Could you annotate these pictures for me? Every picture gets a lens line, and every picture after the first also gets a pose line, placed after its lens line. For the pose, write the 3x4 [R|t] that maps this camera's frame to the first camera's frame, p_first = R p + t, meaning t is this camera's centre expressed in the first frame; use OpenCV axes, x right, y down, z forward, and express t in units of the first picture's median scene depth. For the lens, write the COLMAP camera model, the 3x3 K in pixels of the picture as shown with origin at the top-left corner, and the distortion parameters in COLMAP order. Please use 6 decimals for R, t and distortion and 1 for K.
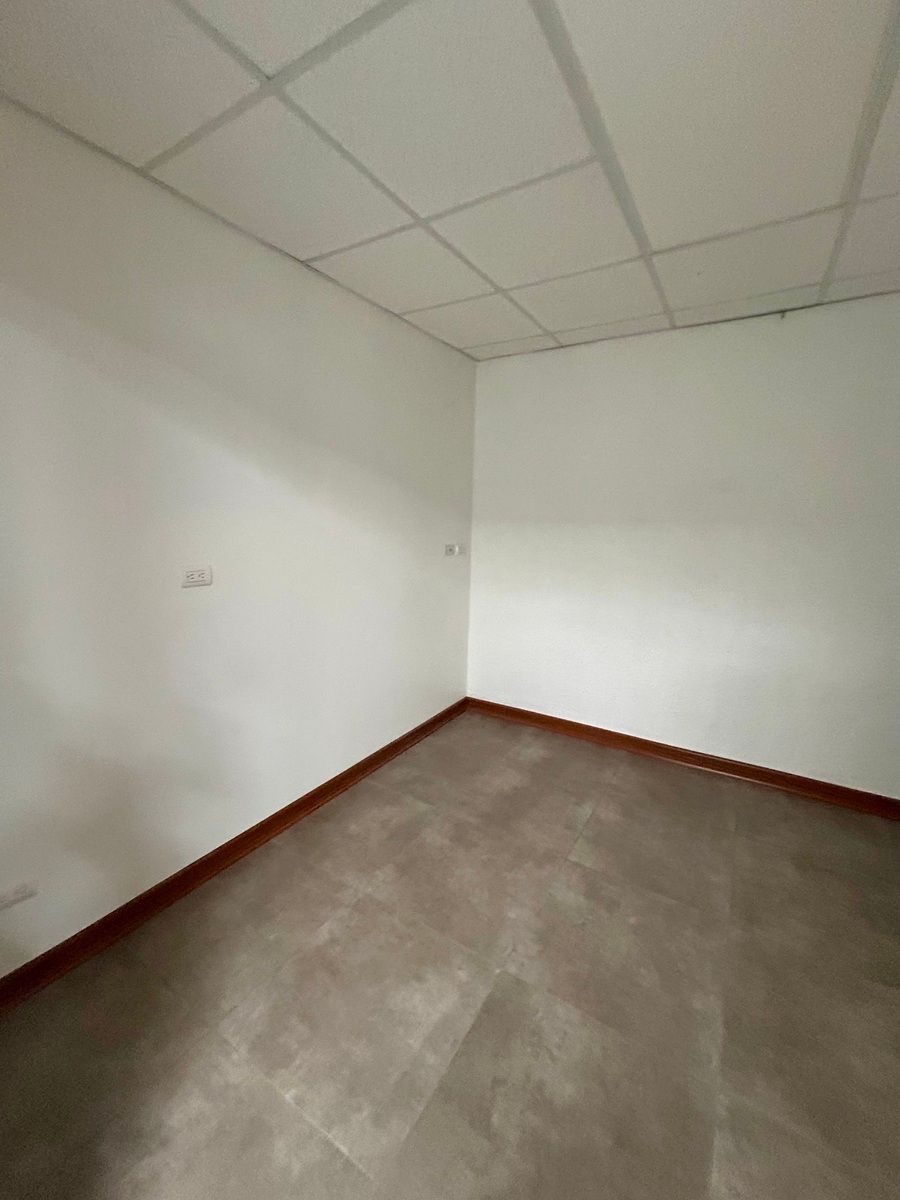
lens RADIAL K [[486.9, 0, 450.0], [0, 486.9, 600.0], [0, 0, 1]] dist [0.002307, 0.000125]
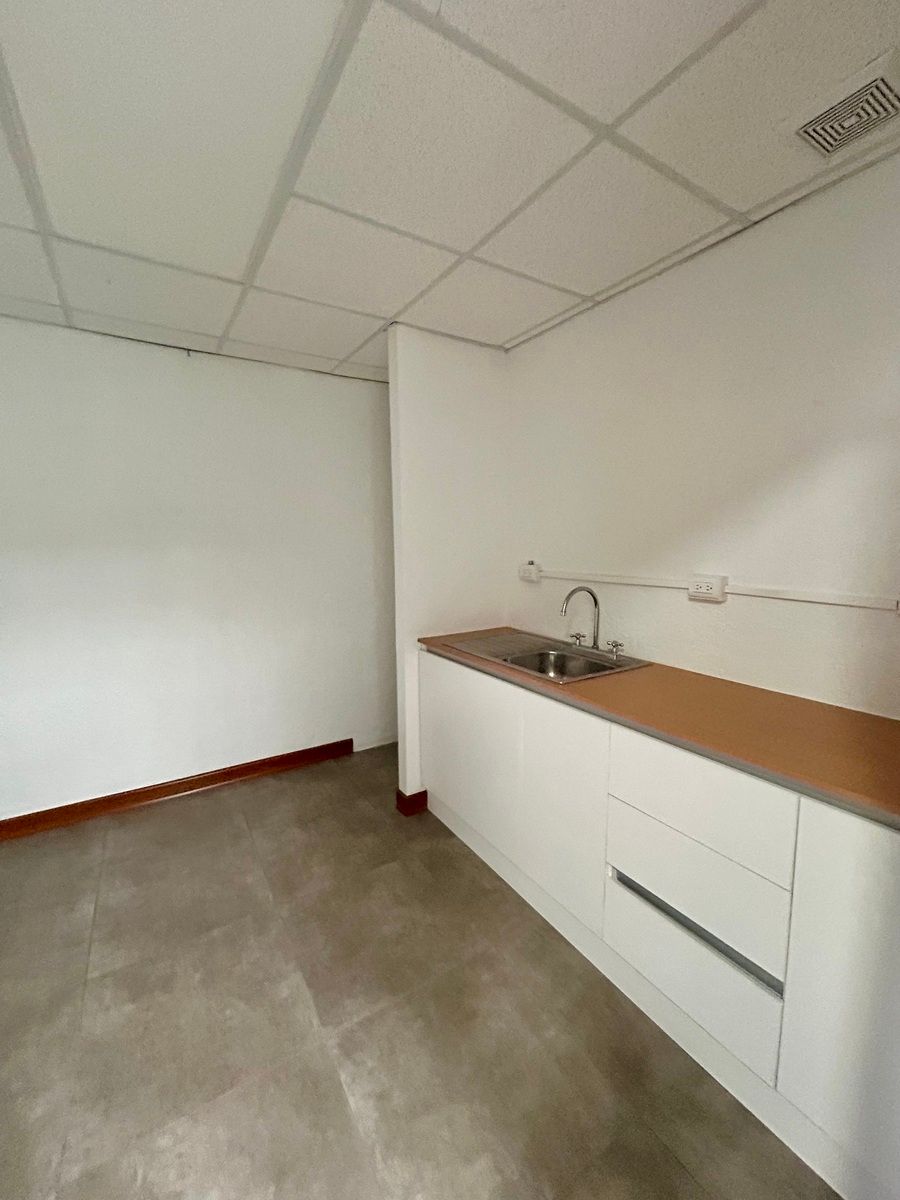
lens RADIAL K [[484.3, 0, 454.4], [0, 484.3, 600.2], [0, 0, 1]] dist [-0.005954, 0.000227]
pose [[0.426292, -0.132520, 0.894826, -0.122158], [0.168291, 0.983560, 0.065487, -0.015511], [-0.888793, 0.122674, 0.441585, 0.075056]]
